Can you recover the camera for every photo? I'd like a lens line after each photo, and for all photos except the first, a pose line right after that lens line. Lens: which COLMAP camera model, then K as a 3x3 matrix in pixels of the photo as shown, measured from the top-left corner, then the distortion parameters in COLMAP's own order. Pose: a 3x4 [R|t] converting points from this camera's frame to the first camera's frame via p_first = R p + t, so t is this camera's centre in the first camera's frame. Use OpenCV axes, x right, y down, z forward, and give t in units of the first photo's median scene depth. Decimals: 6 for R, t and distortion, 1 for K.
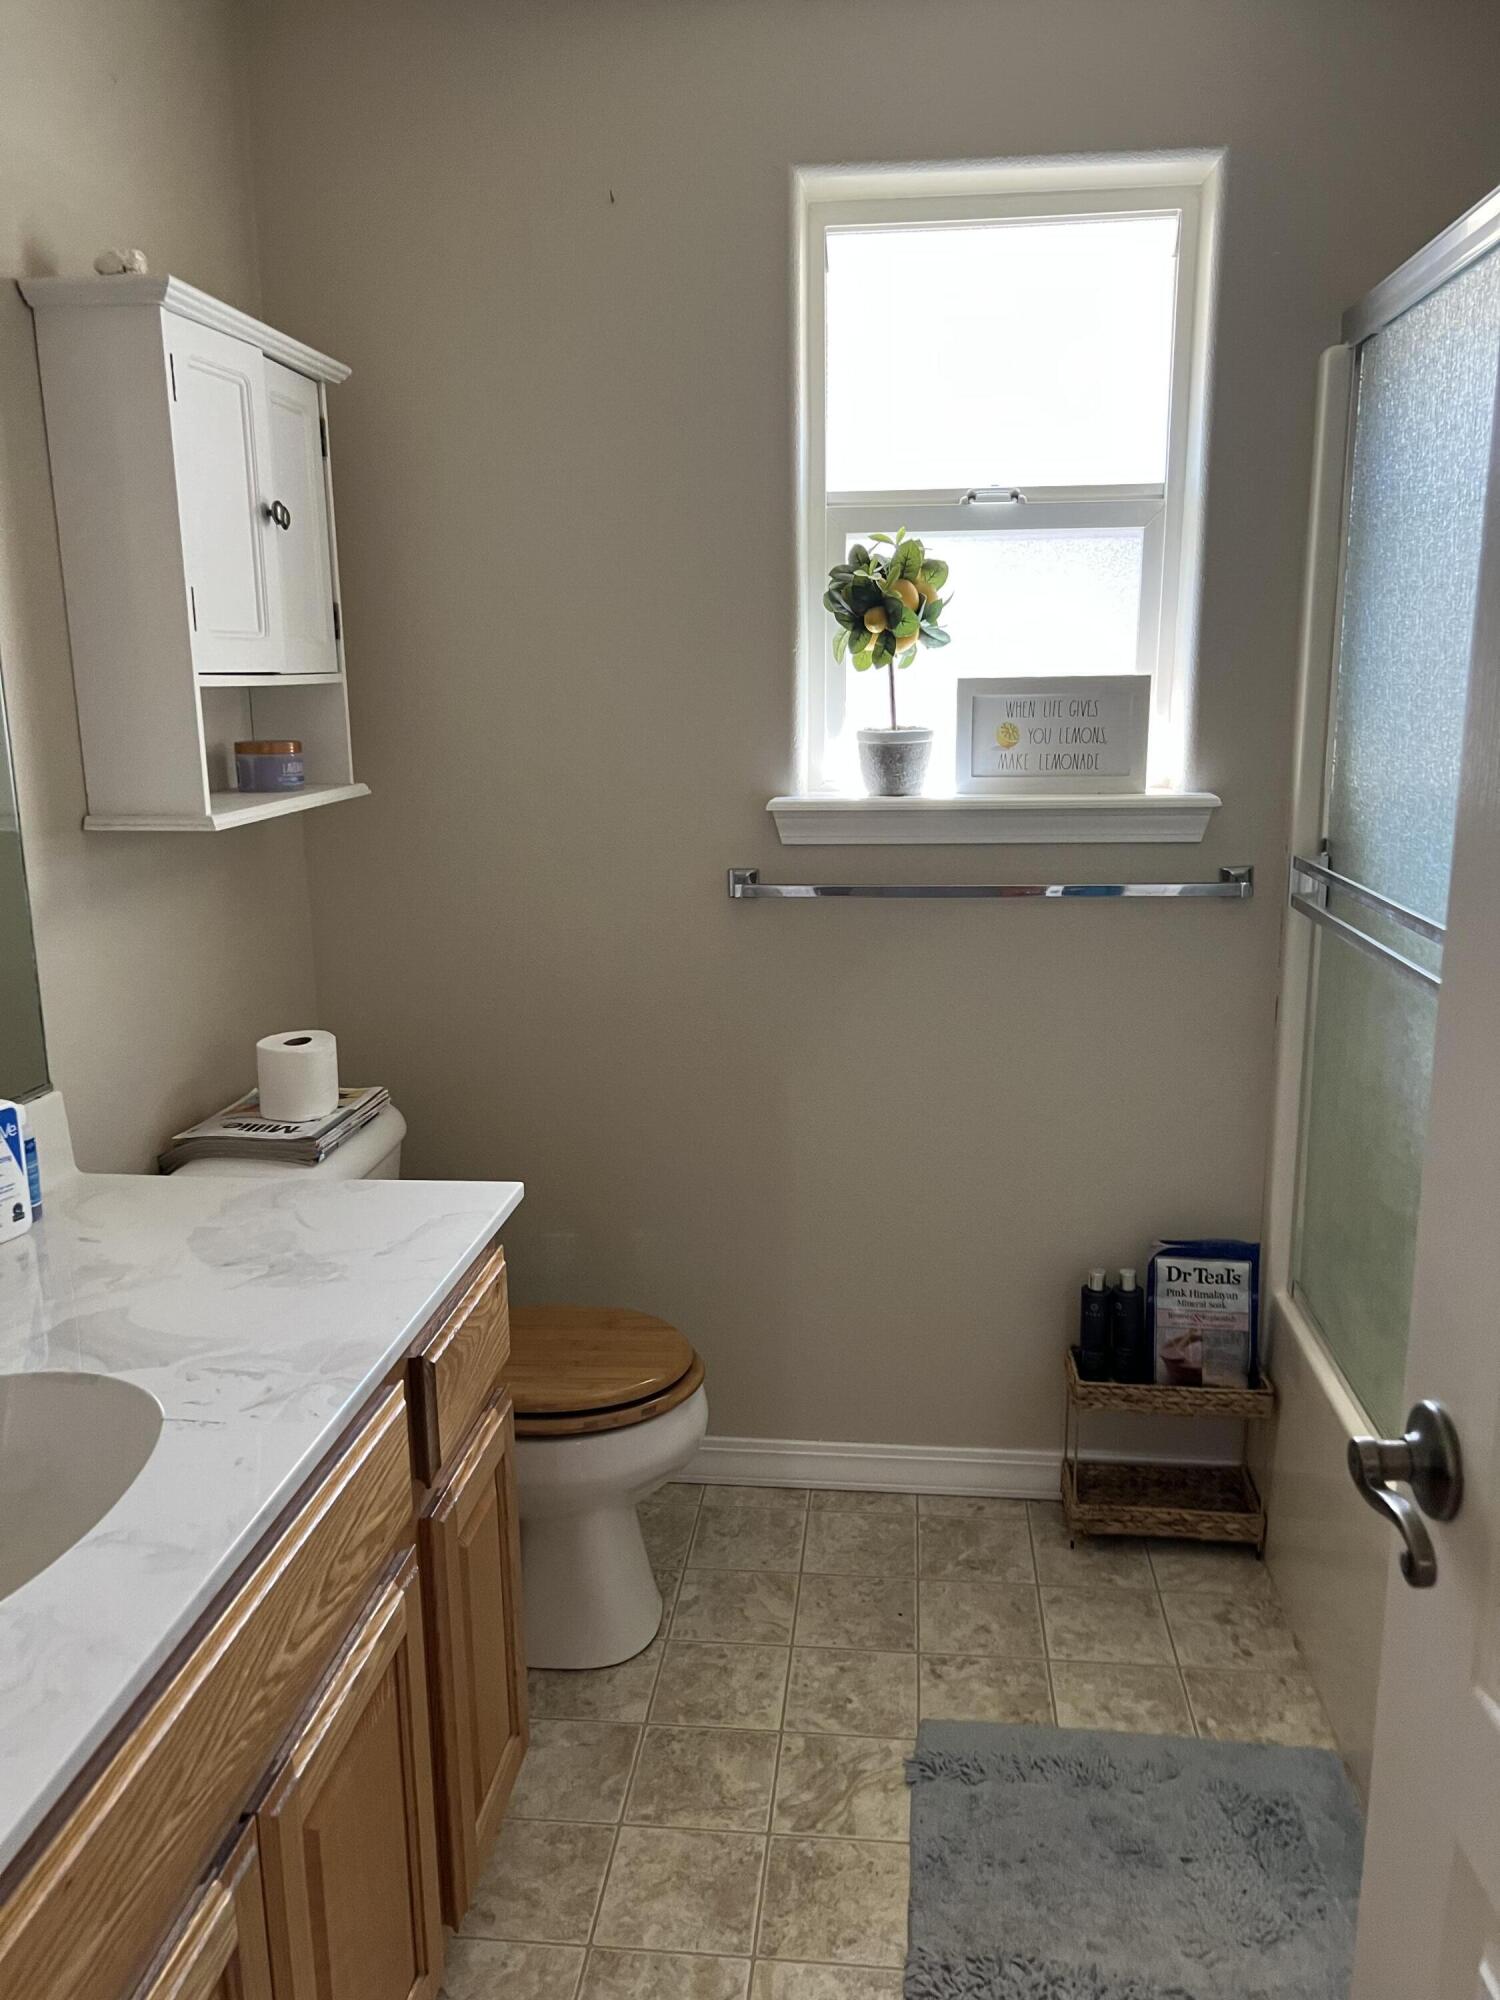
lens RADIAL K [[1509.4, 0, 753.6], [0, 1509.4, 997.9], [0, 0, 1]] dist [0.037861, -0.041614]
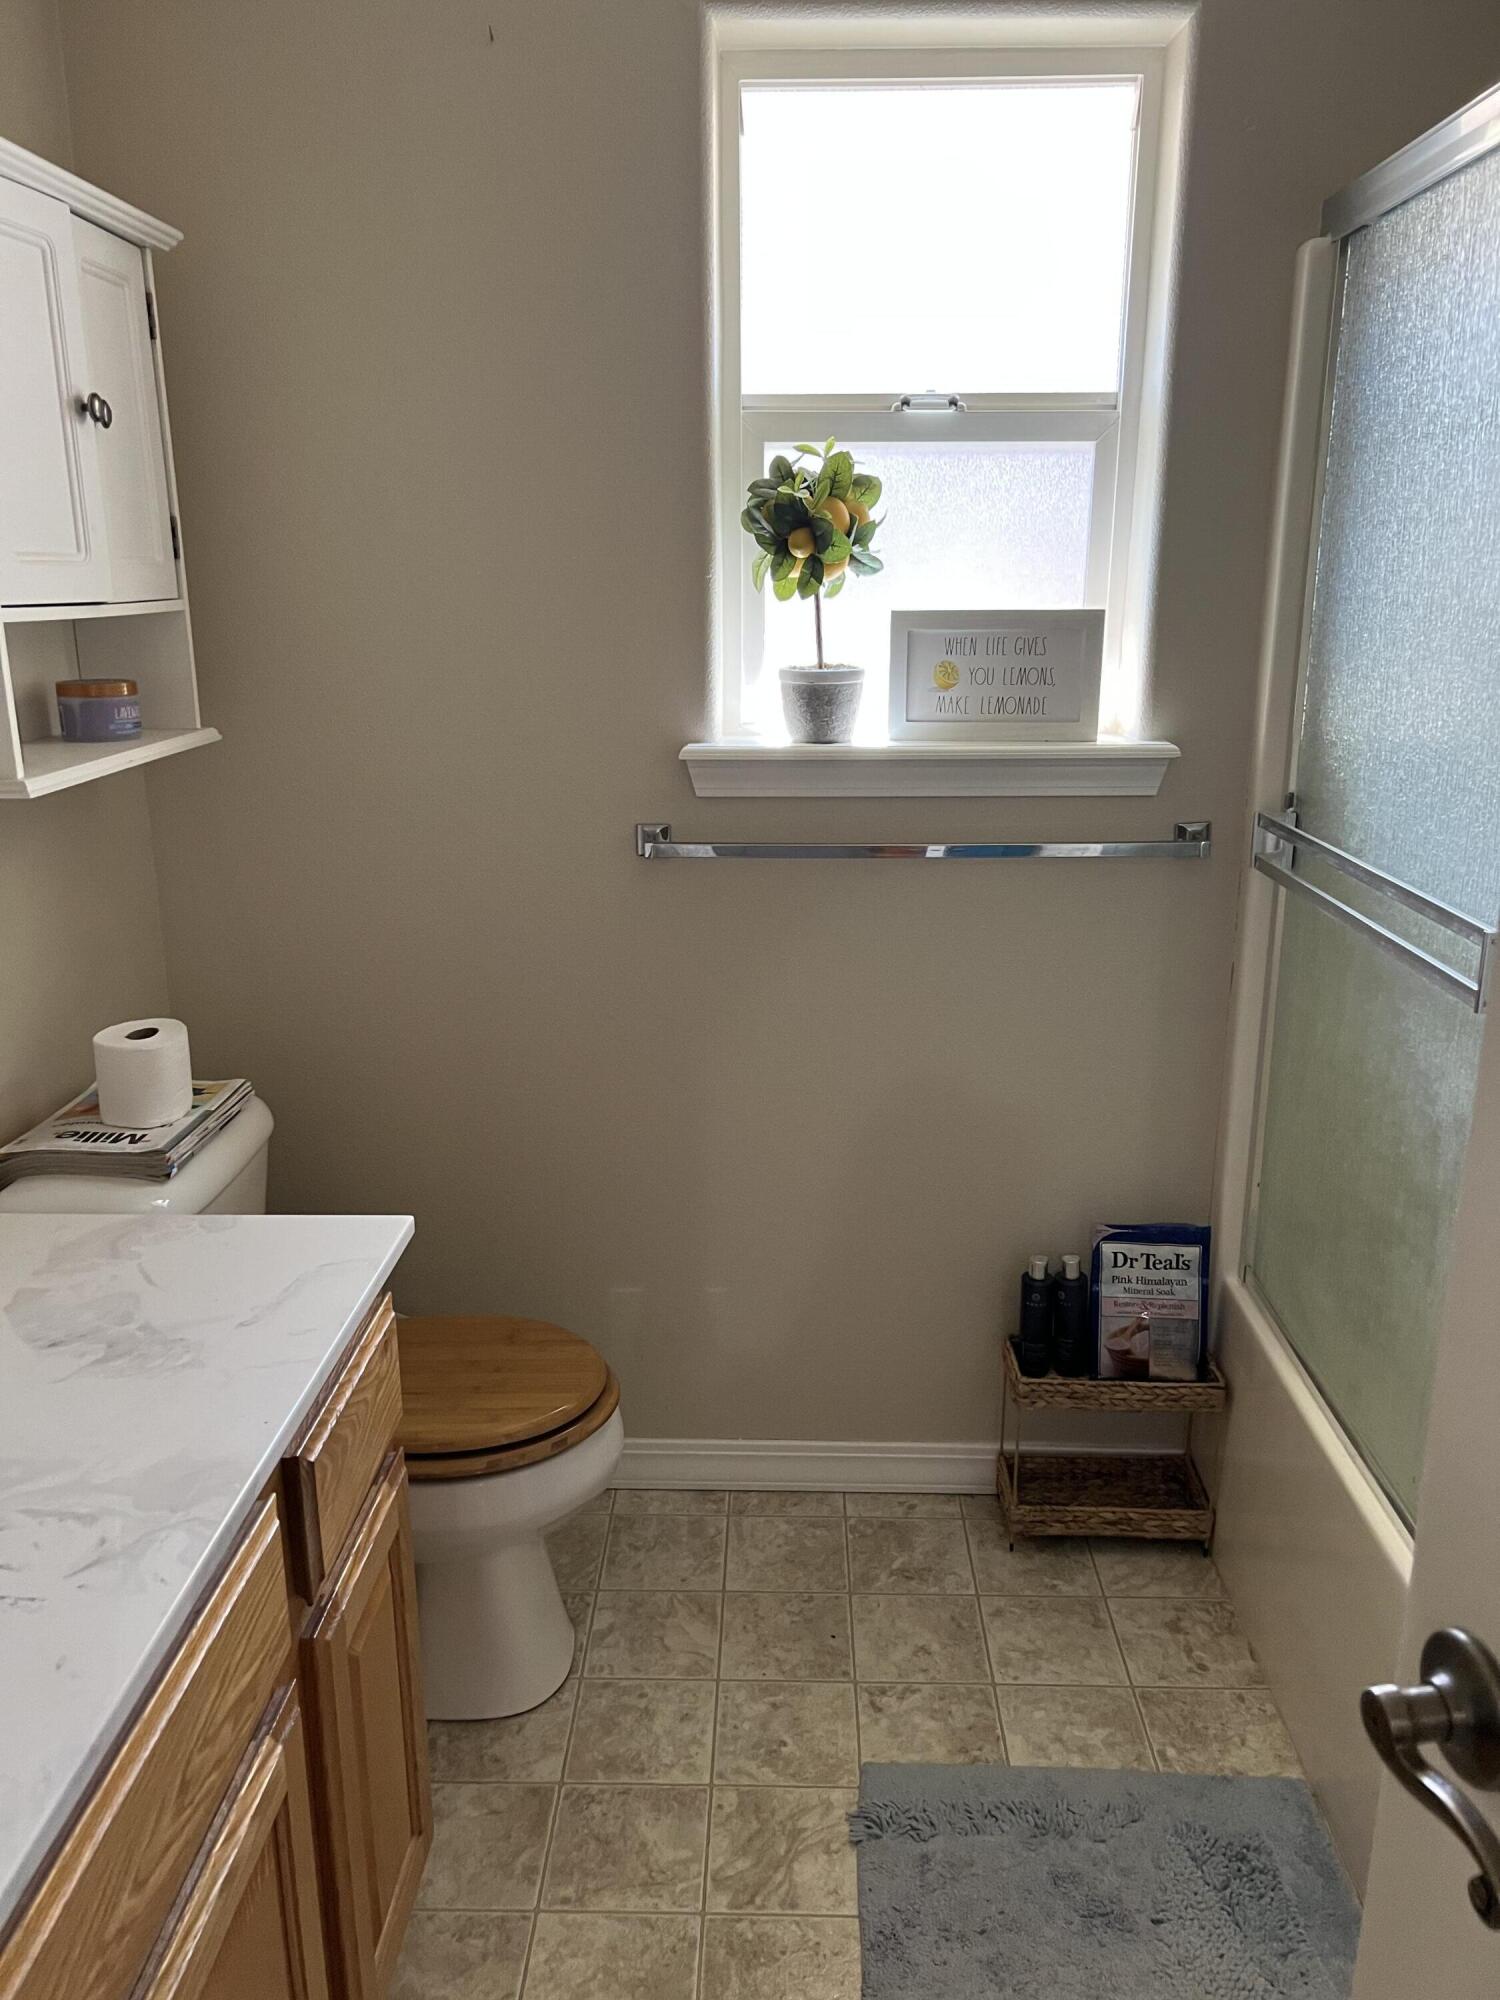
lens RADIAL K [[1509.4, 0, 752.1], [0, 1509.4, 1000.2], [0, 0, 1]] dist [0.037861, -0.041614]
pose [[0.996842, -0.011610, 0.078563, -0.022474], [0.006695, 0.998020, 0.062545, -0.042237], [-0.079134, -0.061821, 0.994945, 0.113779]]
